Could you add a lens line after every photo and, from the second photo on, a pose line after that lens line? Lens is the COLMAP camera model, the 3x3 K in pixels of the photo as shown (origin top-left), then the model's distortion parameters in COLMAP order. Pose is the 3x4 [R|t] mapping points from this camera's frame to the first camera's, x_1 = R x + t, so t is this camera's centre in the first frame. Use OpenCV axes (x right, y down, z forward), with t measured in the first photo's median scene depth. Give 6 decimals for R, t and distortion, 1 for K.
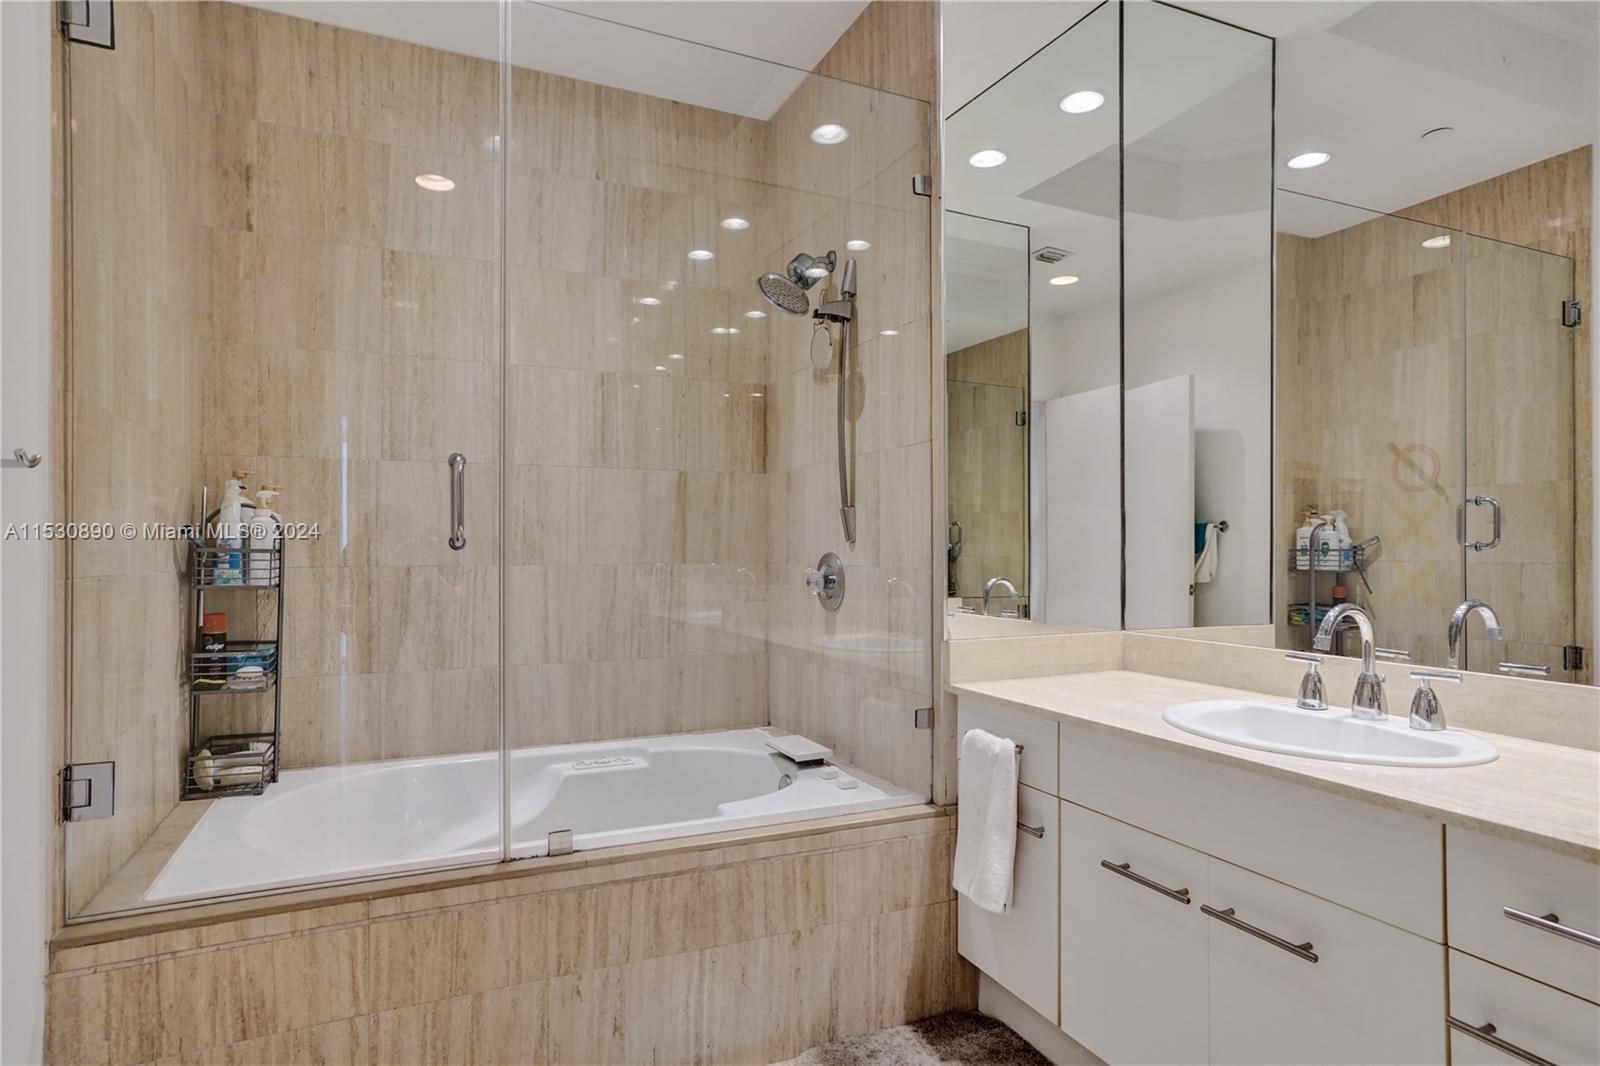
lens RADIAL K [[884.3, 0, 794.9], [0, 884.3, 542.7], [0, 0, 1]] dist [-0.019900, 0.036863]
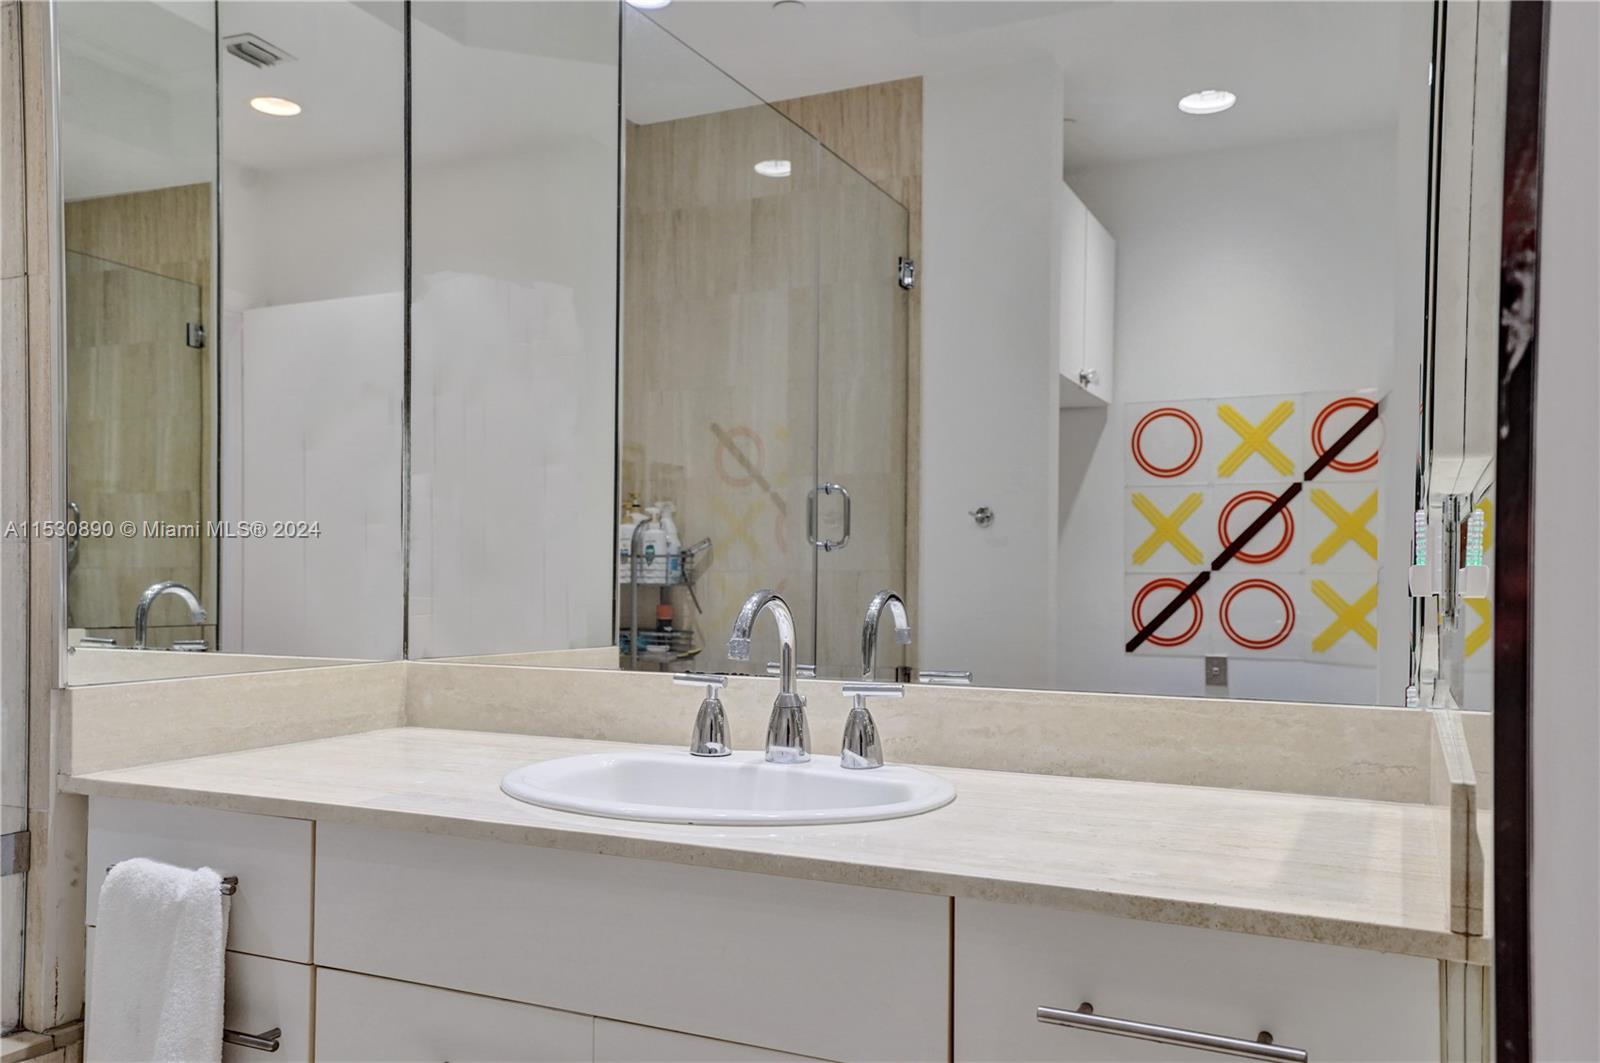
lens RADIAL K [[1279.8, 0, 793.8], [0, 1279.8, 590.4], [0, 0, 1]] dist [-0.000160, 0.088552]
pose [[0.765766, 0.004320, 0.643105, 0.019531], [-0.012388, 0.999891, 0.008034, 0.043296], [-0.643000, -0.014119, 0.765736, 0.180992]]
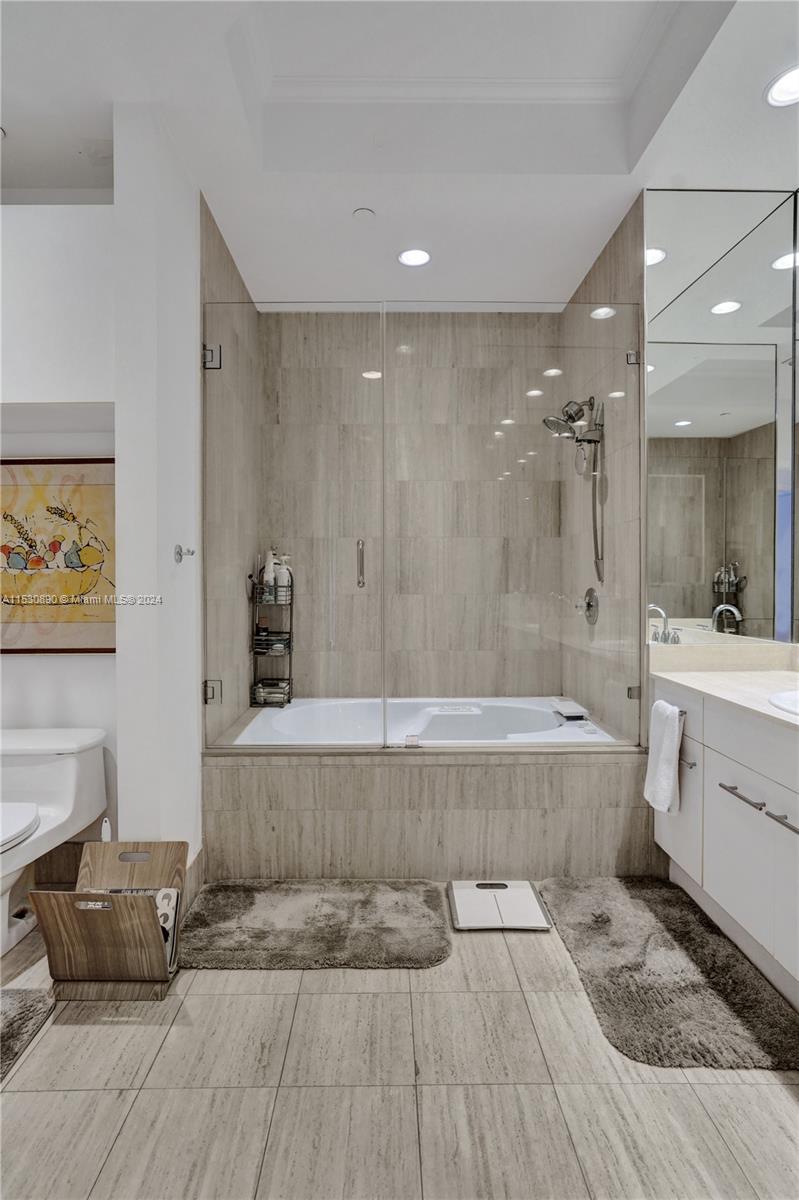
lens RADIAL K [[628.3, 0, 391.0], [0, 628.3, 583.8], [0, 0, 1]] dist [-0.000881, -0.000030]
pose [[0.917978, 0.001459, -0.396629, 0.180181], [0.004311, 0.999897, 0.013657, -0.014950], [0.396608, -0.014246, 0.917877, -0.202622]]
